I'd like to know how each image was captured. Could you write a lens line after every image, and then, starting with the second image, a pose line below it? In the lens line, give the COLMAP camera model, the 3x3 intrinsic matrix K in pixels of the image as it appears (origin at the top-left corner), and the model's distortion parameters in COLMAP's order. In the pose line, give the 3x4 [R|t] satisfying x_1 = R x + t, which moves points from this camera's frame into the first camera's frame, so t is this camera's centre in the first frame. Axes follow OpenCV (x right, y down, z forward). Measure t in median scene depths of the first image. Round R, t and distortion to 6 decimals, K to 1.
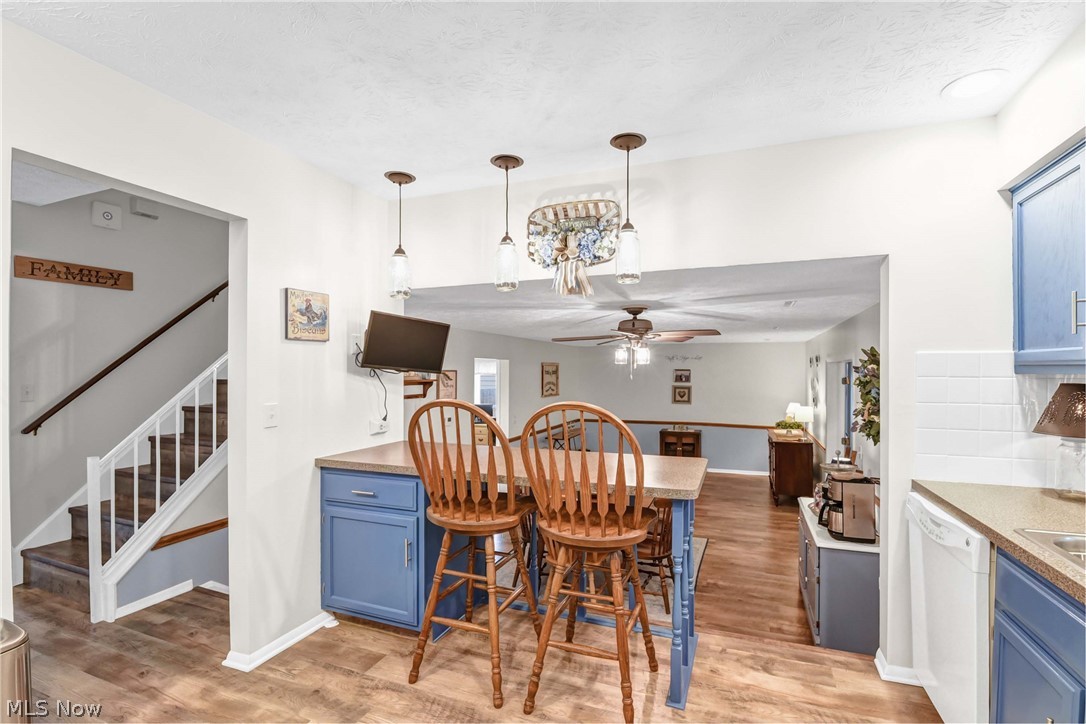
lens RADIAL K [[463.1, 0, 579.3], [0, 463.1, 371.8], [0, 0, 1]] dist [-0.001255, 0.000013]
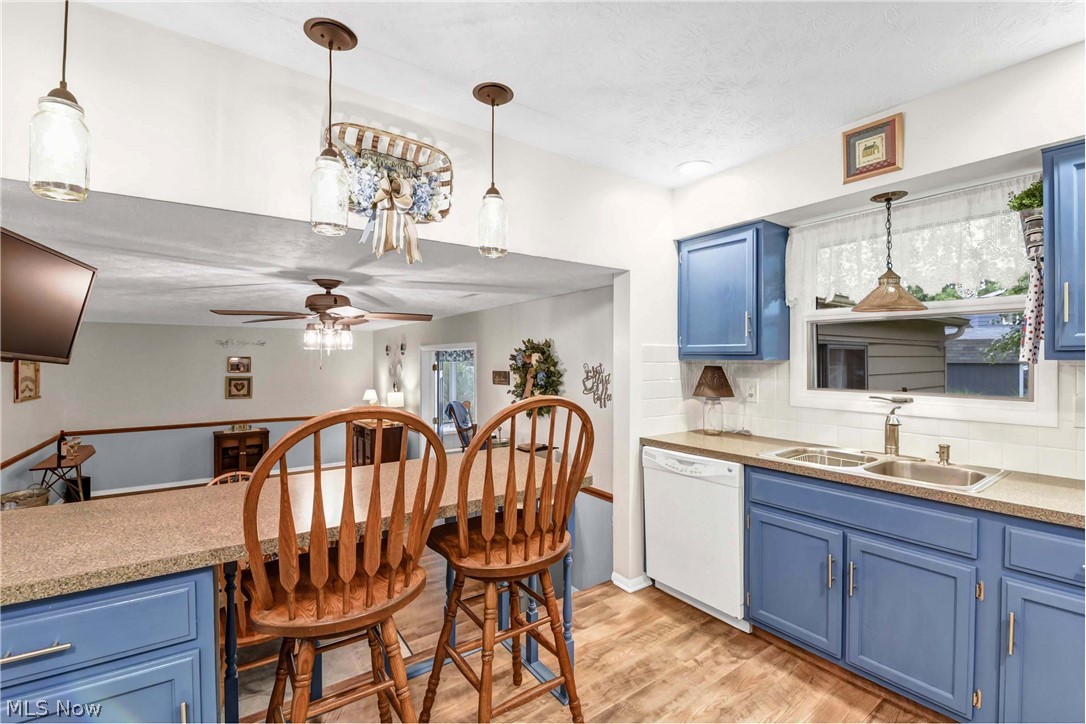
lens RADIAL K [[462.5, 0, 513.3], [0, 462.5, 359.6], [0, 0, 1]] dist [-0.000378, -0.009320]
pose [[0.606721, -0.001708, 0.794913, -0.314291], [0.002252, 0.999997, 0.000430, 0.000521], [-0.794912, 0.001529, 0.606723, 0.248411]]
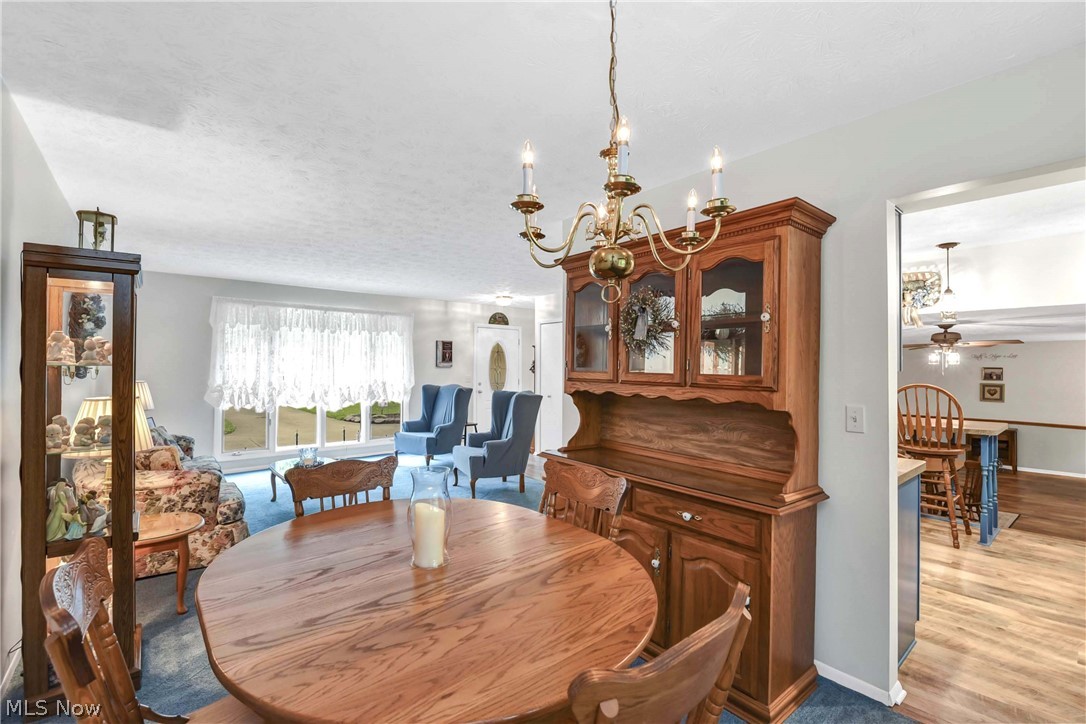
lens RADIAL K [[465.0, 0, 580.7], [0, 465.0, 356.0], [0, 0, 1]] dist [-0.001514, -0.011188]
pose [[0.870519, -0.006766, -0.492088, -0.148577], [-0.006257, 0.999673, -0.024814, -0.000187], [0.492095, 0.024680, 0.870192, -0.736399]]
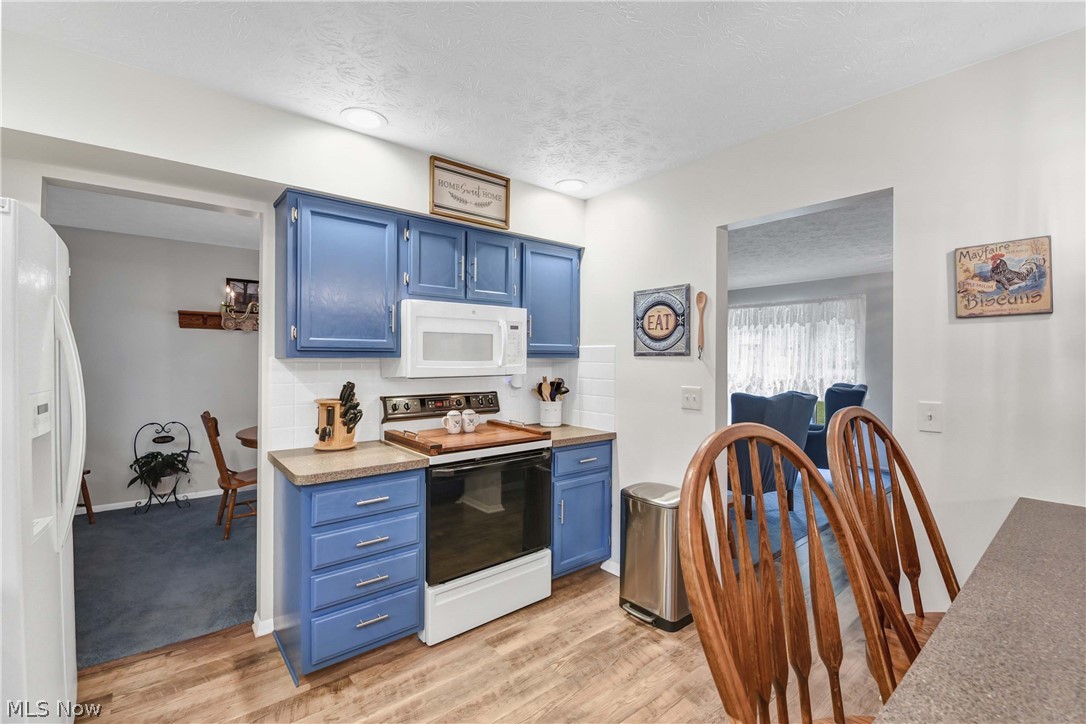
lens RADIAL K [[478.2, 0, 533.8], [0, 478.2, 364.1], [0, 0, 1]] dist [0.000123, -0.010174]
pose [[-0.539677, 0.007634, -0.841838, 0.225667], [-0.007869, 0.999869, 0.014112, -0.000713], [0.841836, 0.014240, -0.539546, 0.493758]]
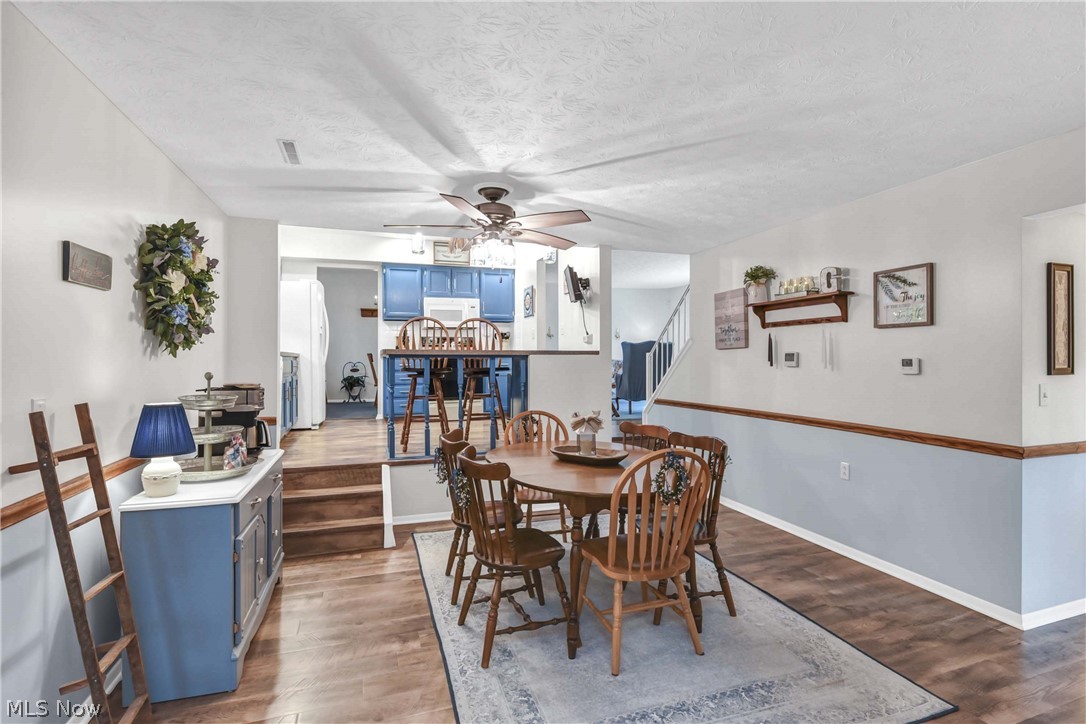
lens RADIAL K [[510.0, 0, 543.0], [0, 510.0, 362.0], [0, 0, 1]] dist [0.000729, 0.000120]
pose [[-0.786122, 0.009278, -0.618002, 0.562458], [0.004275, 0.999945, 0.009574, 0.133417], [0.618056, 0.004885, -0.786119, 1.658040]]
